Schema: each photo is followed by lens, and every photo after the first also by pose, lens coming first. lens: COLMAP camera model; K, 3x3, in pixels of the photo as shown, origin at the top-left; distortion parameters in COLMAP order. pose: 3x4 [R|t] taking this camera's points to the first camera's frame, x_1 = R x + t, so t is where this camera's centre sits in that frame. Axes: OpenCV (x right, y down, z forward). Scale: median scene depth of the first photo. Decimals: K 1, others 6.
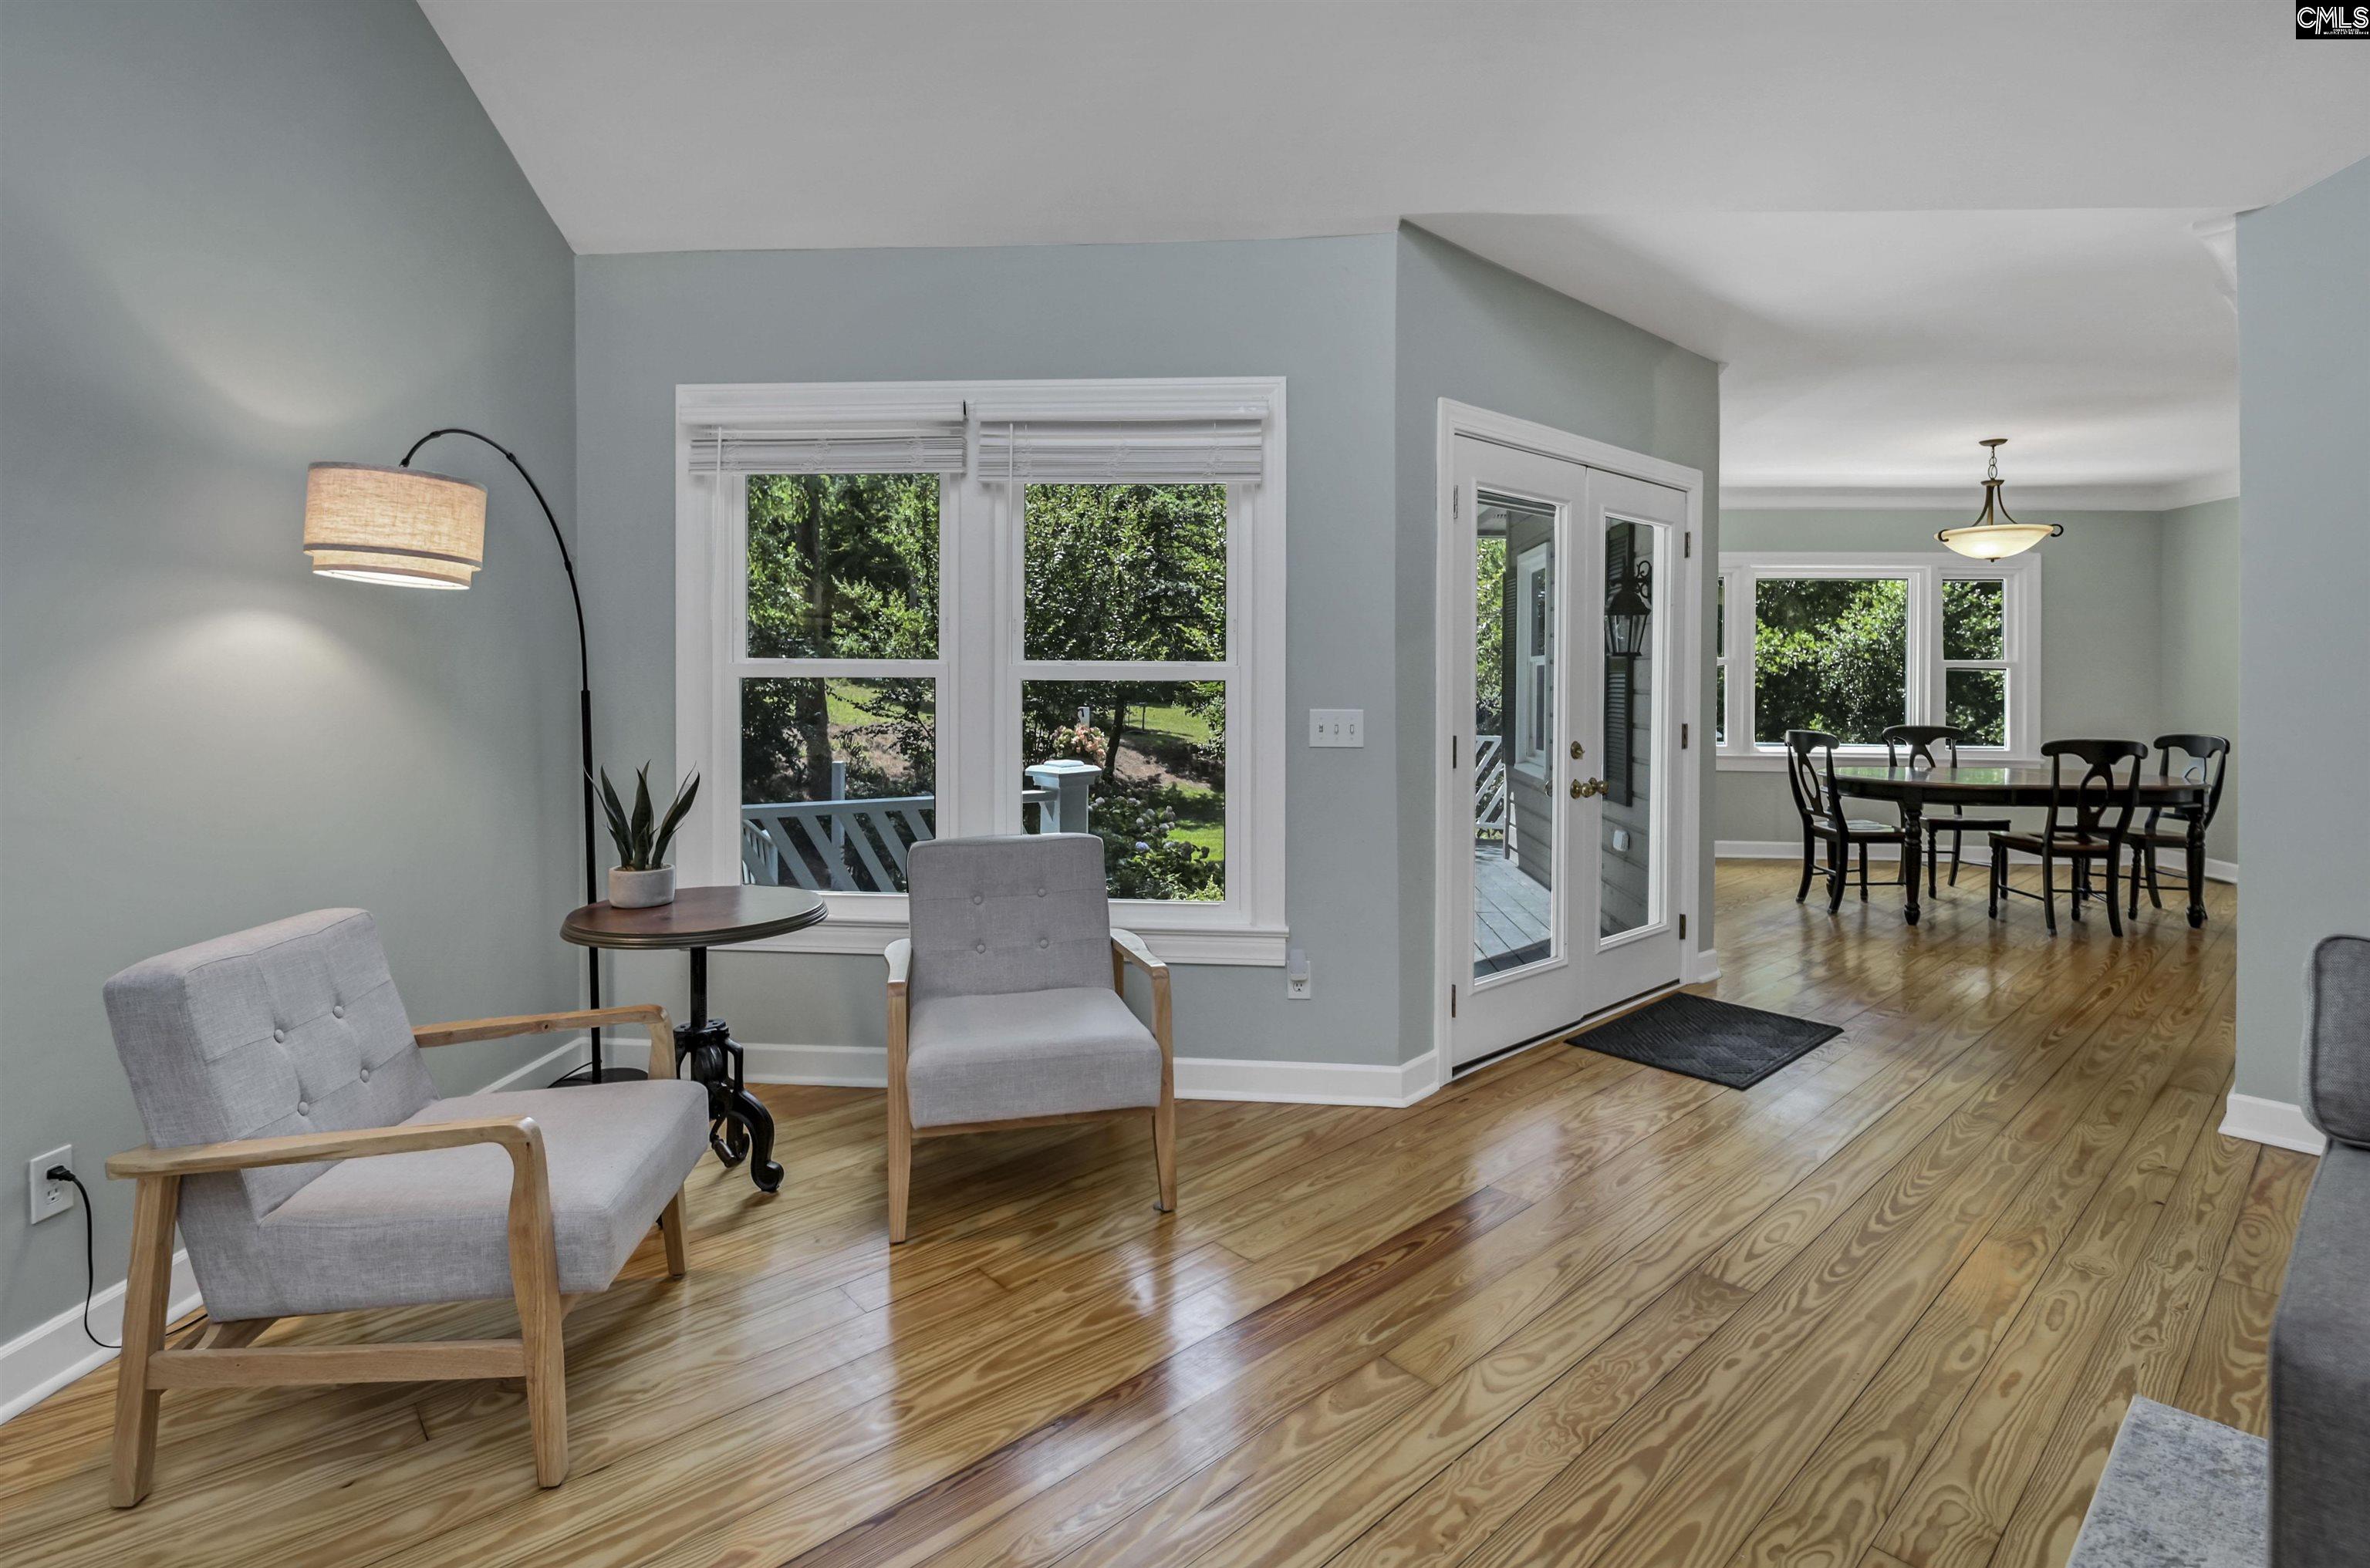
lens RADIAL K [[1113.1, 0, 1181.9], [0, 1113.1, 687.3], [0, 0, 1]] dist [0.003028, -0.010627]
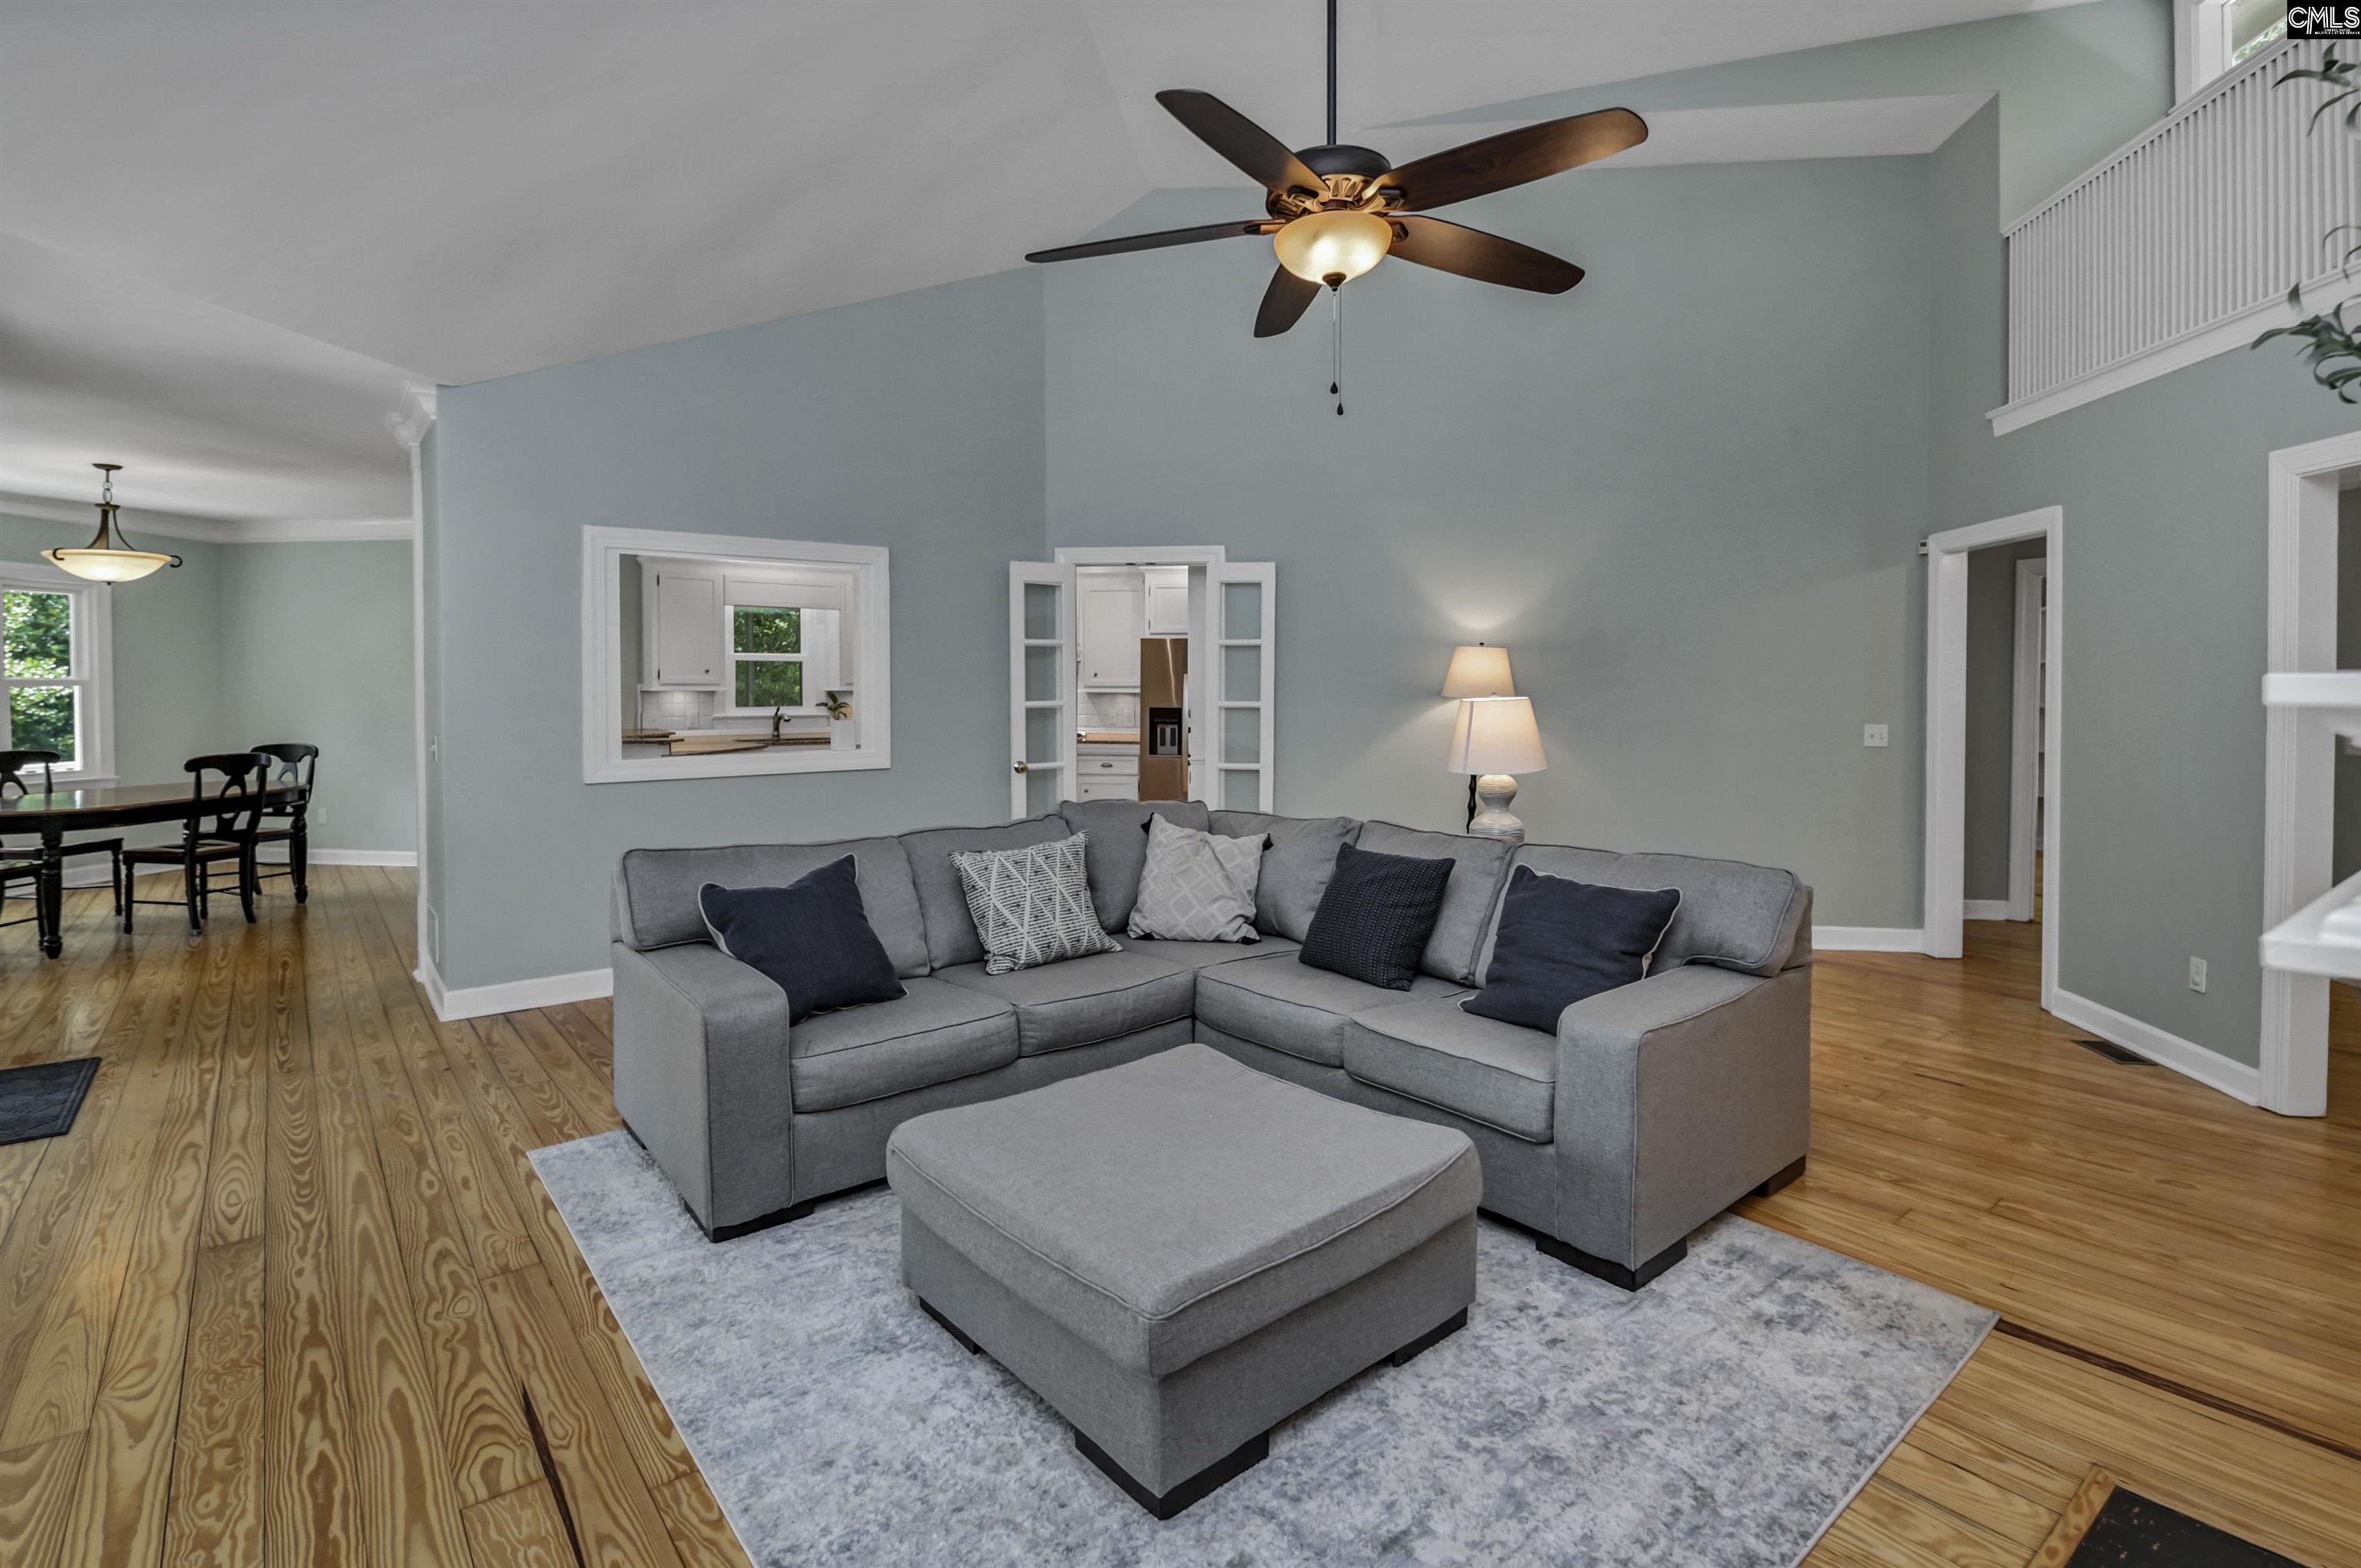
lens RADIAL K [[1136.3, 0, 1175.8], [0, 1136.3, 697.0], [0, 0, 1]] dist [-0.001295, -0.000335]
pose [[0.054509, -0.014437, 0.998409, -0.482409], [0.005763, 0.999883, 0.014144, -0.037147], [-0.998497, 0.004983, 0.054586, -0.043754]]
